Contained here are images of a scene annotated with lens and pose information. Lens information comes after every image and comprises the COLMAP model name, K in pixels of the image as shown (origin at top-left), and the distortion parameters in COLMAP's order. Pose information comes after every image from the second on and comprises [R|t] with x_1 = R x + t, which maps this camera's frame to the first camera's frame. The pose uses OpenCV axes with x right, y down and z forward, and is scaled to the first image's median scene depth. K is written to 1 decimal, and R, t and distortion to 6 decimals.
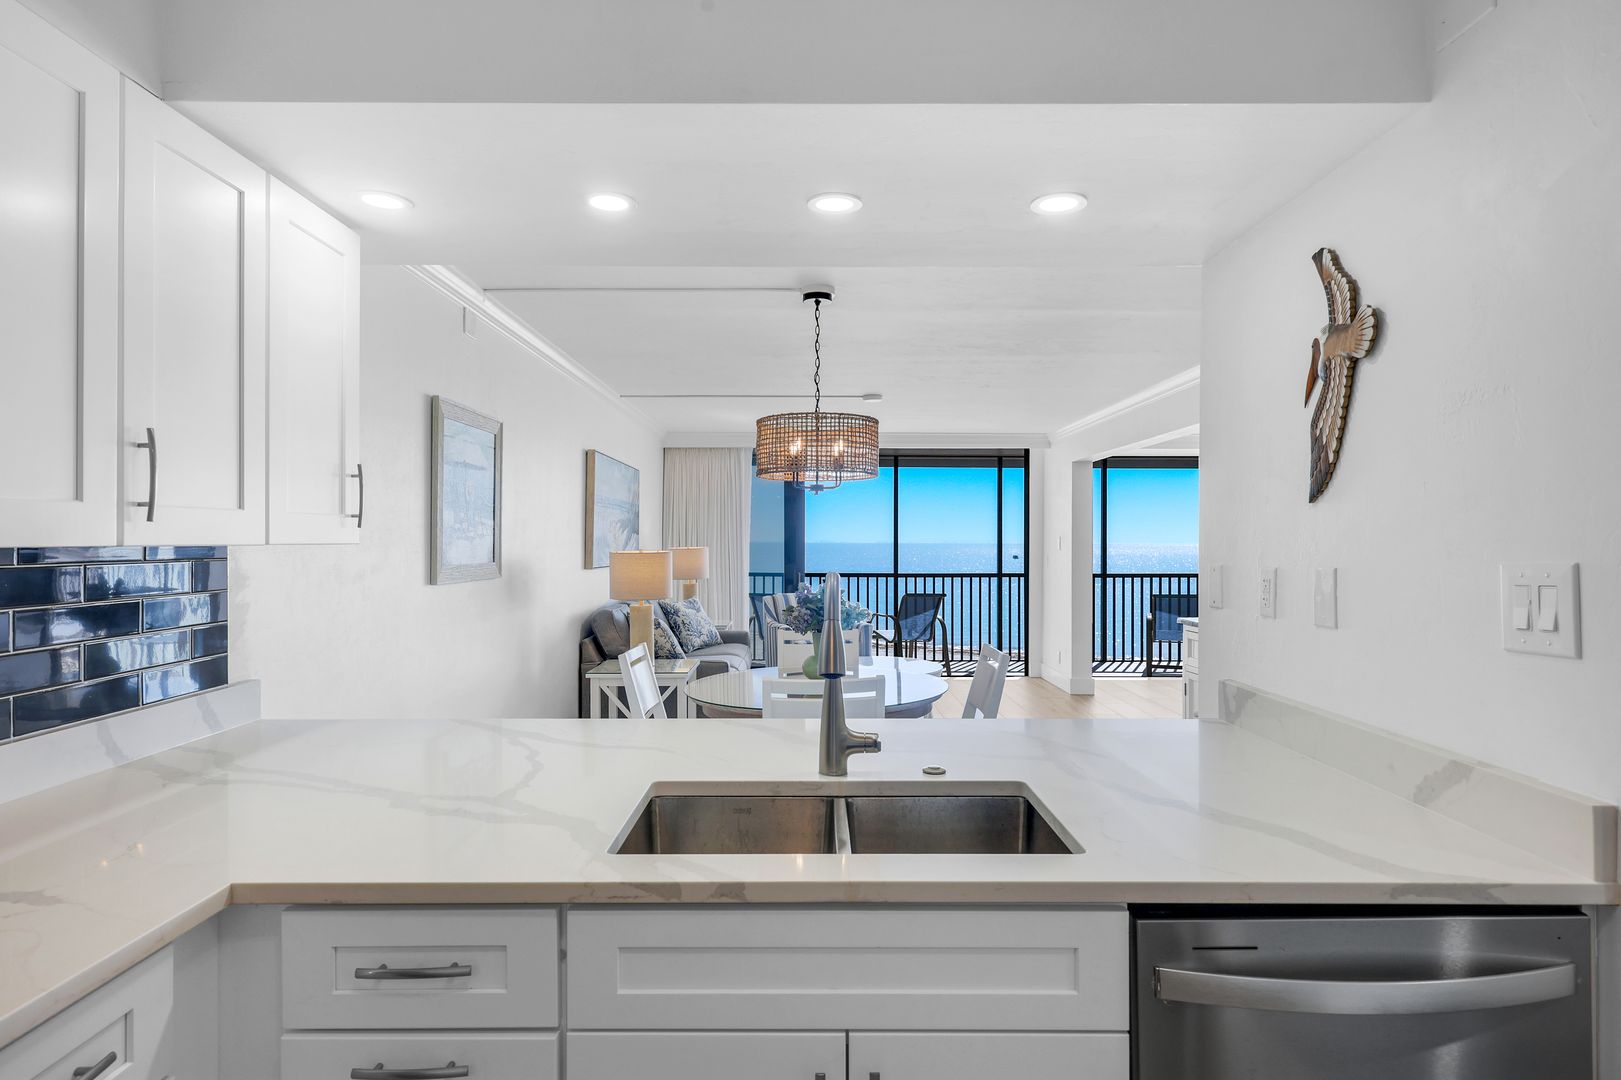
lens RADIAL K [[888.9, 0, 812.5], [0, 888.9, 536.4], [0, 0, 1]] dist [0.006637, 0.000715]
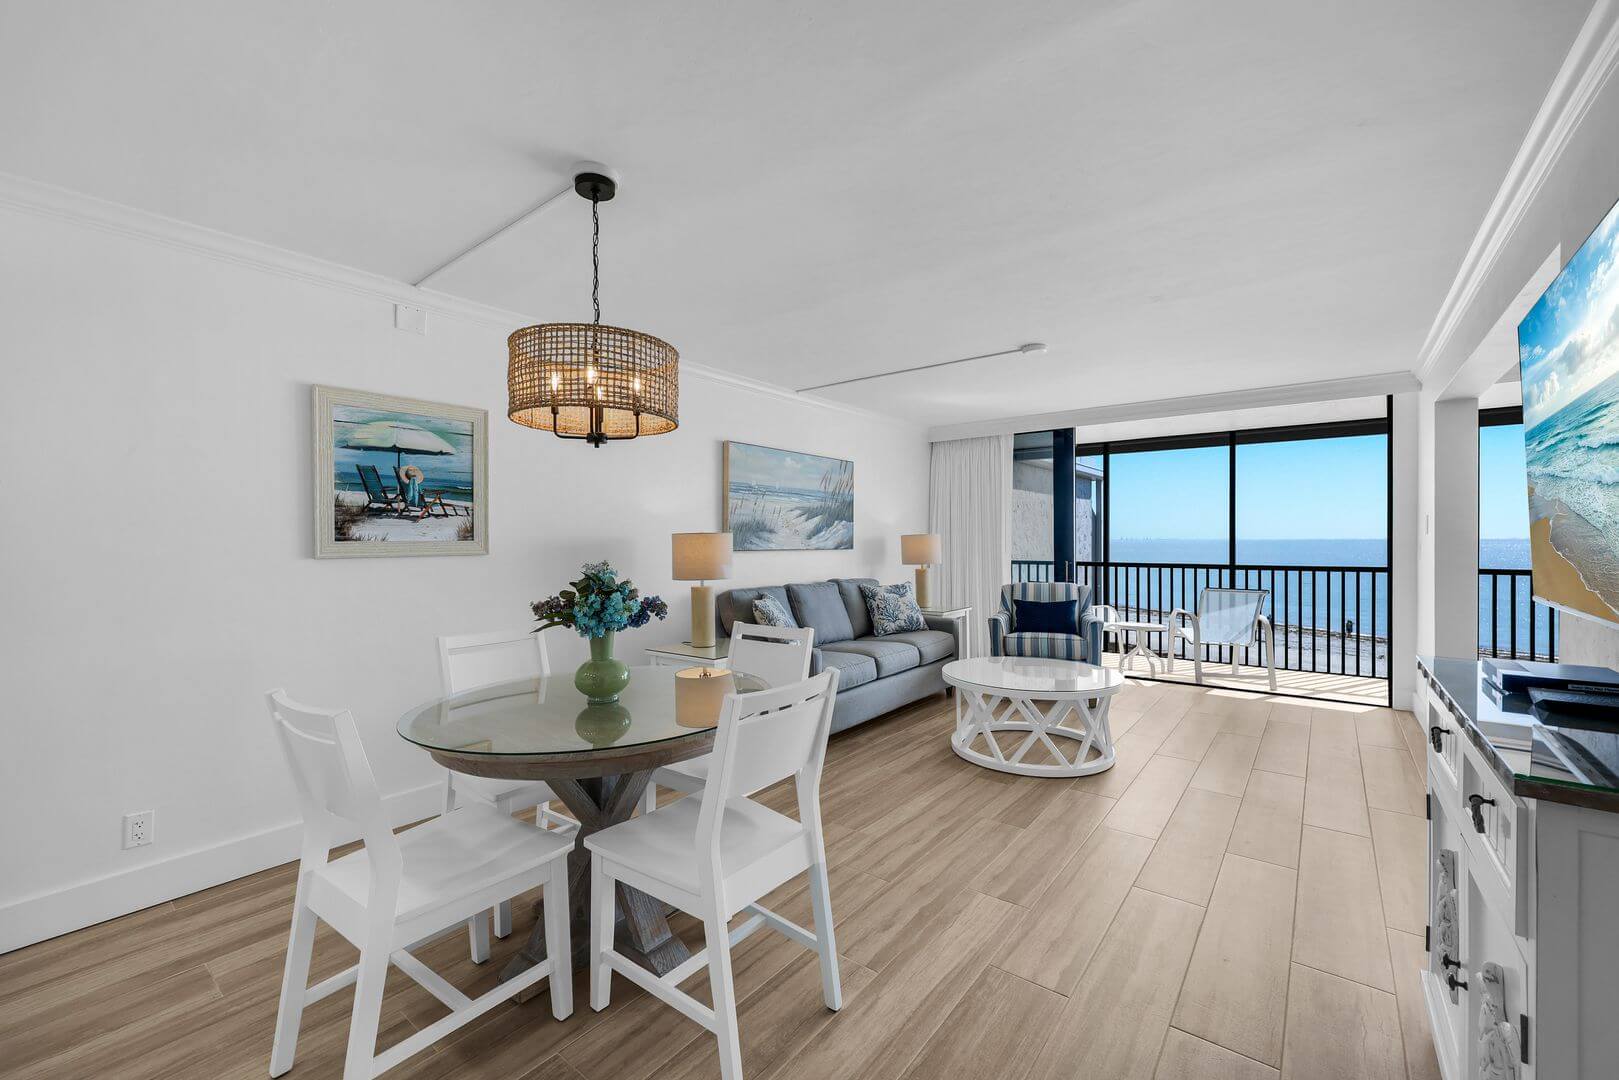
lens RADIAL K [[659.7, 0, 808.0], [0, 659.7, 537.5], [0, 0, 1]] dist [0.005768, -0.000723]
pose [[0.784332, -0.006881, -0.620303, 0.658195], [0.009001, 0.999959, 0.000289, 0.040912], [0.620276, -0.005810, 0.784362, 0.889935]]
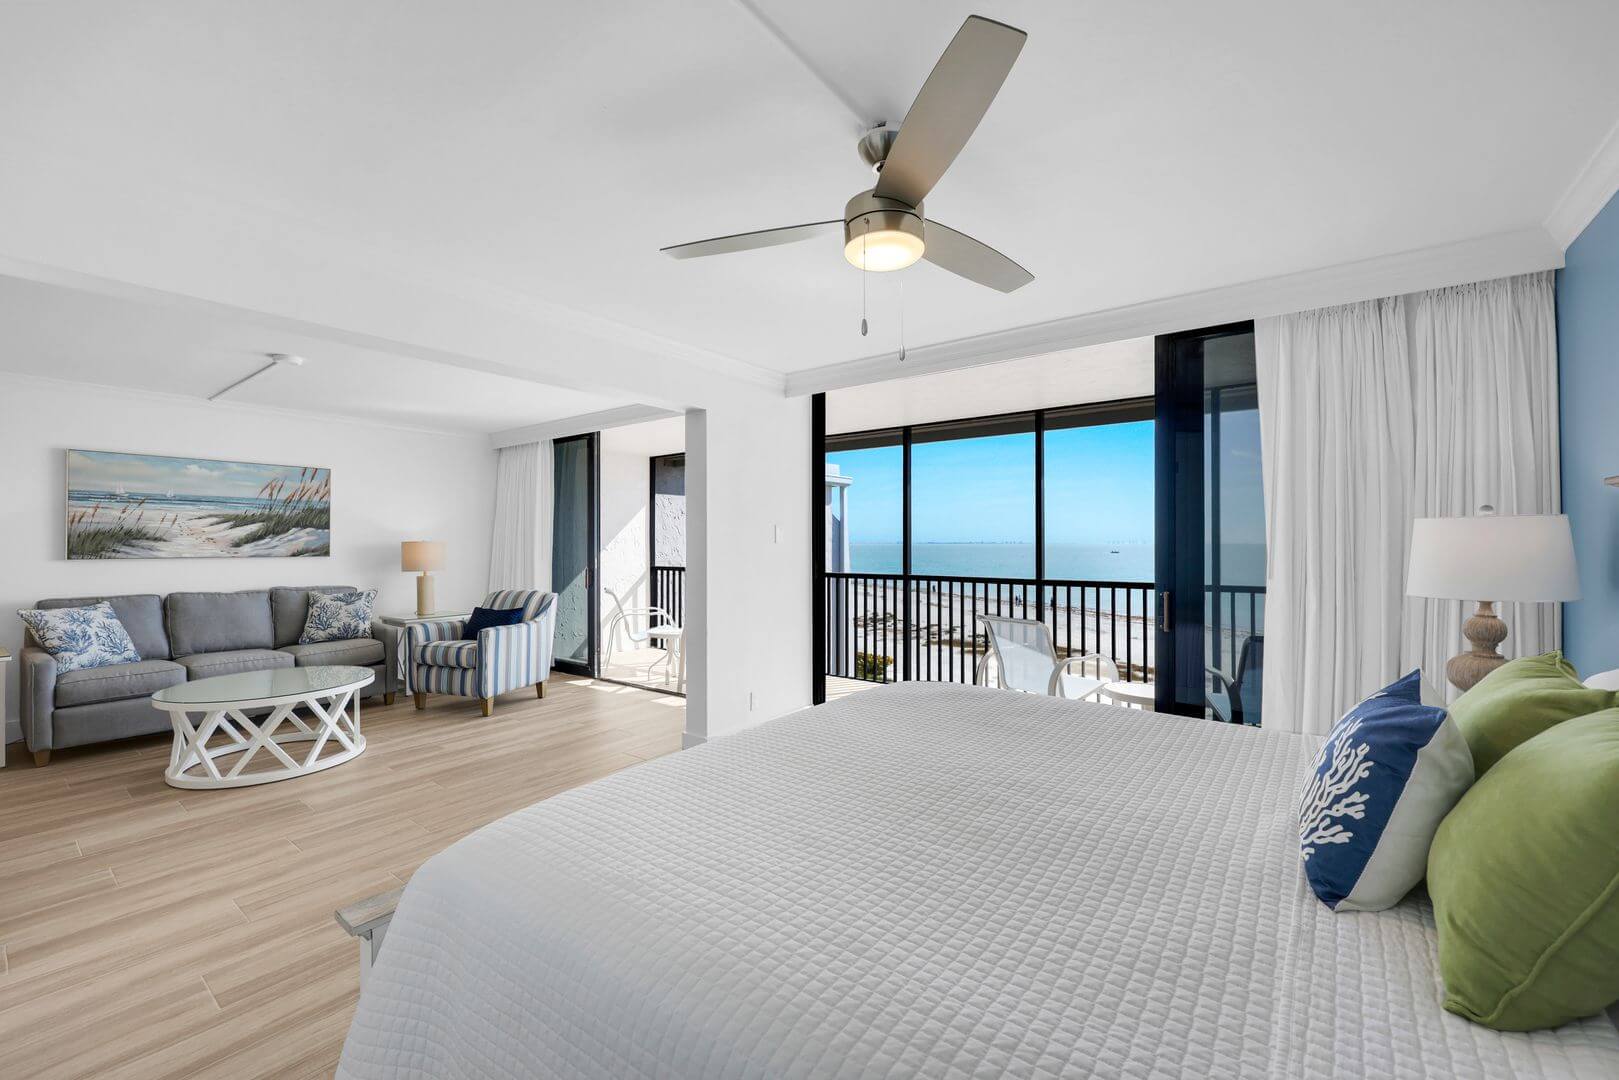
lens RADIAL K [[659.7, 0, 796.1], [0, 659.7, 532.3], [0, 0, 1]] dist [0.005768, -0.000723]
pose [[0.783523, -0.014484, -0.621194, 1.907929], [0.008997, 0.999888, -0.011967, 0.041946], [0.621298, 0.003787, 0.783566, 1.879277]]
